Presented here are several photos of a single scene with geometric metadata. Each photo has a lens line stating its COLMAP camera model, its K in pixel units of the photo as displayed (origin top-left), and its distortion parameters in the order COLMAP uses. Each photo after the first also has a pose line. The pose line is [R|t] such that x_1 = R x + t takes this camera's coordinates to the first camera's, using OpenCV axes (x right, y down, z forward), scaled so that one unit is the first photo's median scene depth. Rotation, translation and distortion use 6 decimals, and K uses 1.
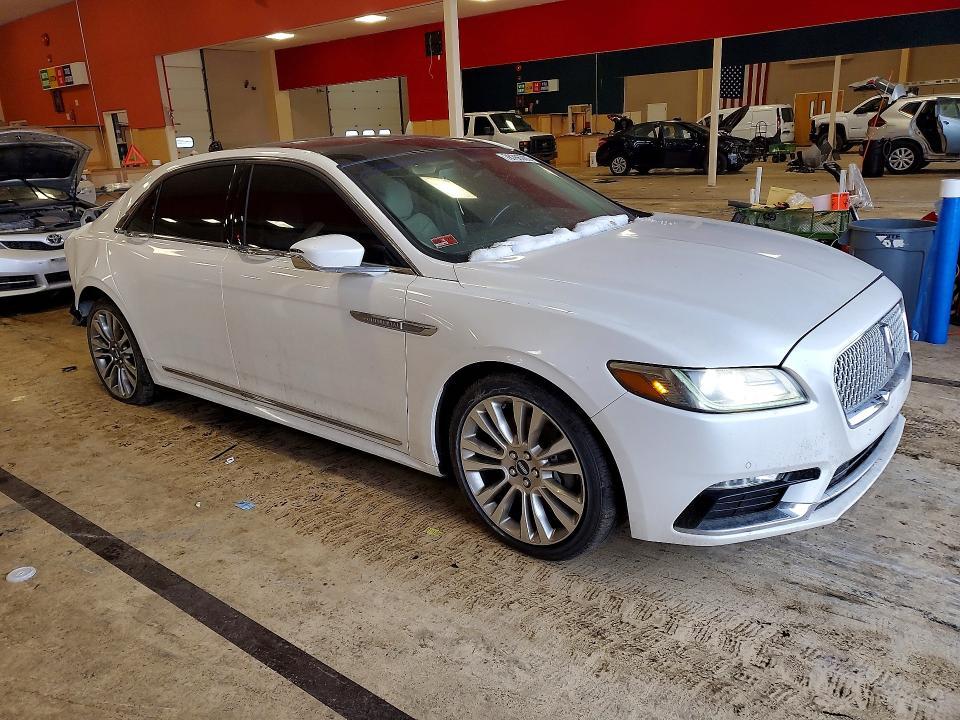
lens RADIAL K [[745.8, 0, 480.0], [0, 745.8, 360.0], [0, 0, 1]] dist [0.008866, 0.002208]
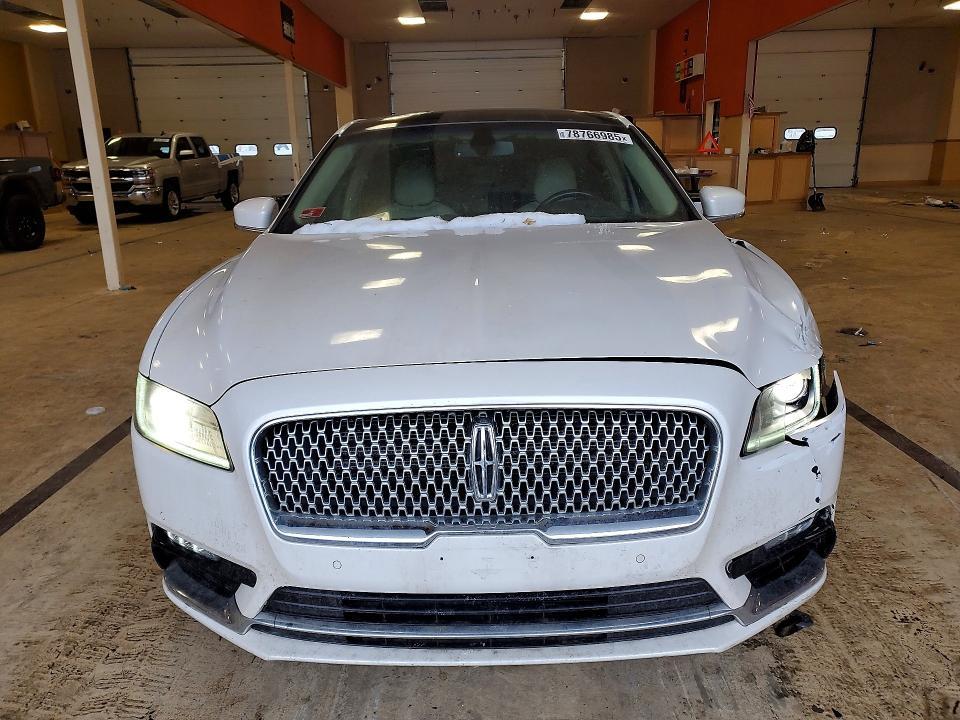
lens RADIAL K [[745.8, 0, 480.0], [0, 745.8, 360.0], [0, 0, 1]] dist [0.008866, 0.002208]
pose [[0.626290, 0.238437, -0.742232, 0.180213], [-0.231029, 0.966078, 0.115405, -0.029588], [0.744571, 0.099200, 0.660131, 0.116471]]
